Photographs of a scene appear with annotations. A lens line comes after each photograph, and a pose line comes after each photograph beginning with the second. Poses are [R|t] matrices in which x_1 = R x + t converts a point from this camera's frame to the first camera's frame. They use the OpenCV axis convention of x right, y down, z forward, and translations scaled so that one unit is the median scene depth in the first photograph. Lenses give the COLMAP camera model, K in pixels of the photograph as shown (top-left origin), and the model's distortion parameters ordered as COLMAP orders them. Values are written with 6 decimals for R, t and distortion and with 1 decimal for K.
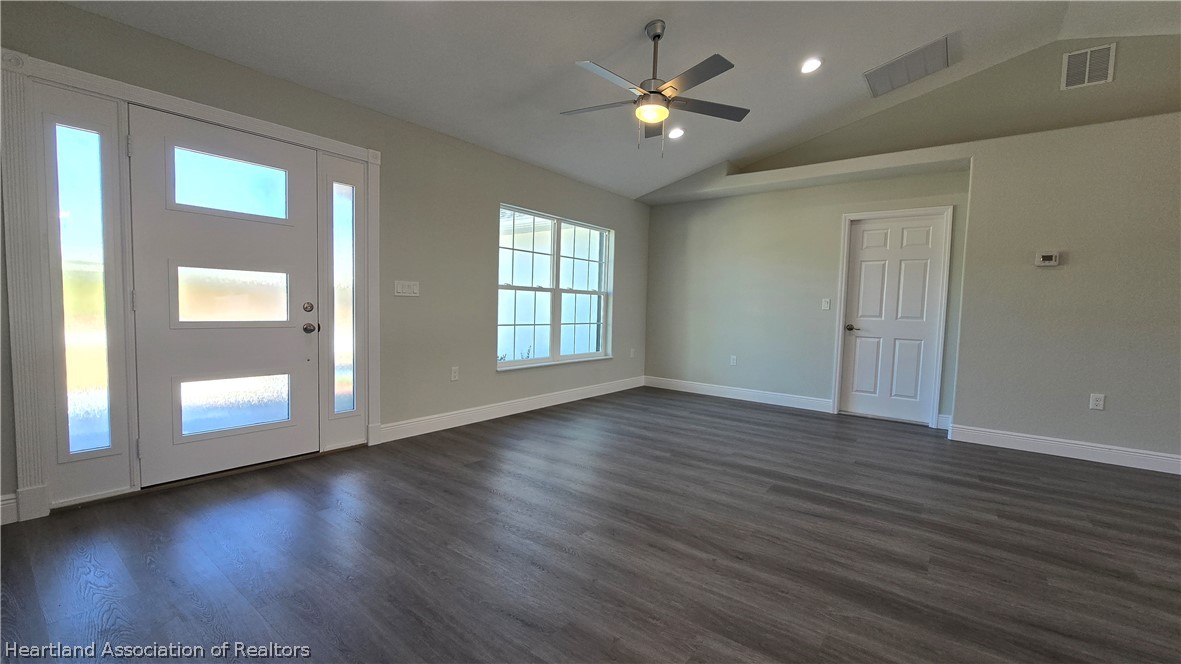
lens RADIAL K [[484.0, 0, 589.4], [0, 484.0, 338.5], [0, 0, 1]] dist [-0.001401, 0.000541]
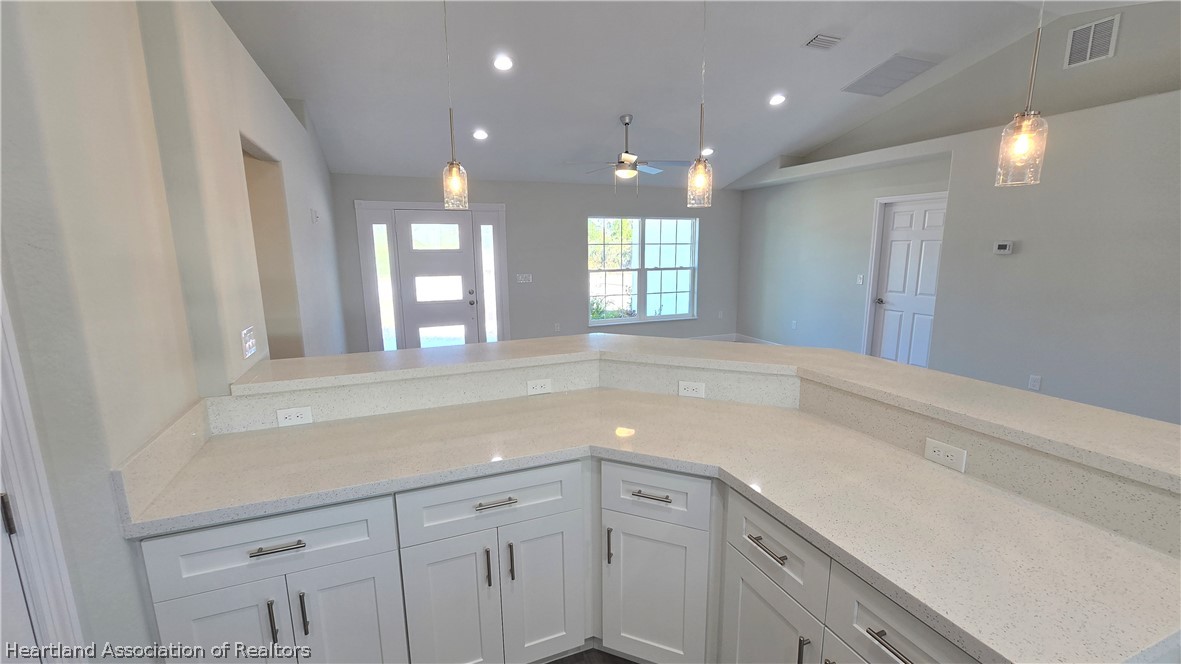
lens RADIAL K [[484.0, 0, 593.3], [0, 484.0, 333.2], [0, 0, 1]] dist [-0.001401, 0.000541]
pose [[0.865756, 0.053094, -0.497642, 0.589721], [-0.000453, 0.994439, 0.105310, -0.073980], [0.500467, -0.090947, 0.860966, -0.327792]]
